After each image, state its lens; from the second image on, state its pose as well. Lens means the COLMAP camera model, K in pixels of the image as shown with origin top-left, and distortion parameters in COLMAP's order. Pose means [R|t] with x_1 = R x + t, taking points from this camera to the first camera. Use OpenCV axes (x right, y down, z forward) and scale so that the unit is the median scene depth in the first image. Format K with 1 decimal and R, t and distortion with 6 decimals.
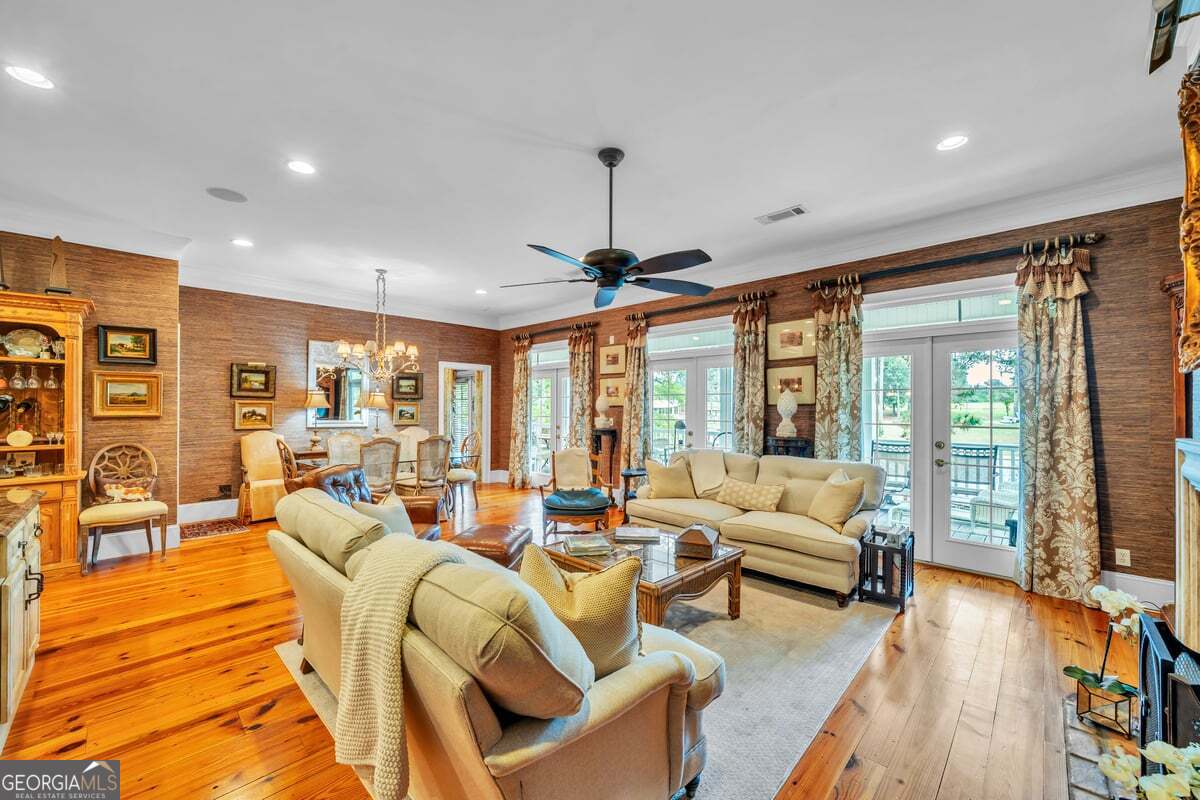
lens RADIAL K [[463.2, 0, 592.3], [0, 463.2, 407.3], [0, 0, 1]] dist [-0.001111, -0.000181]
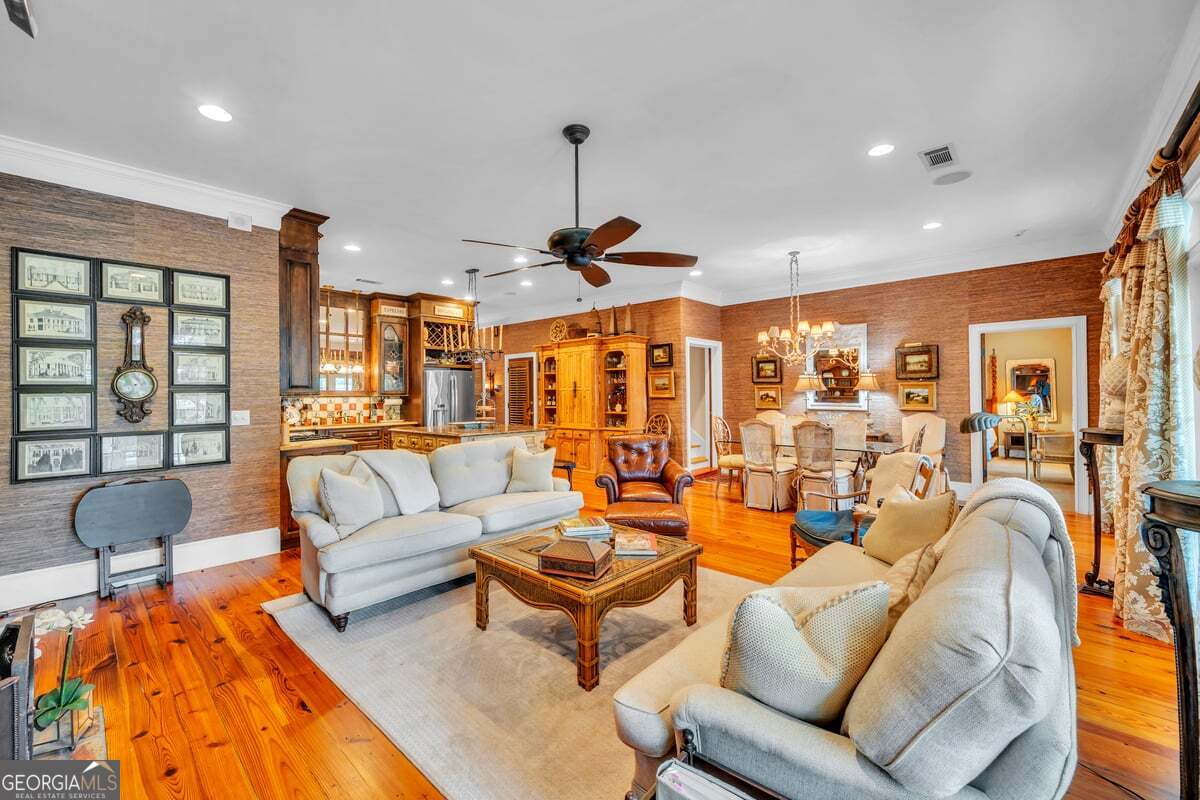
lens RADIAL K [[486.3, 0, 599.9], [0, 486.3, 389.0], [0, 0, 1]] dist [0.000532, -0.000038]
pose [[0.038353, -0.011430, -0.999199, 0.551438], [0.011466, 0.999874, -0.010998, 0.004323], [0.999198, -0.011035, 0.038479, 0.521716]]
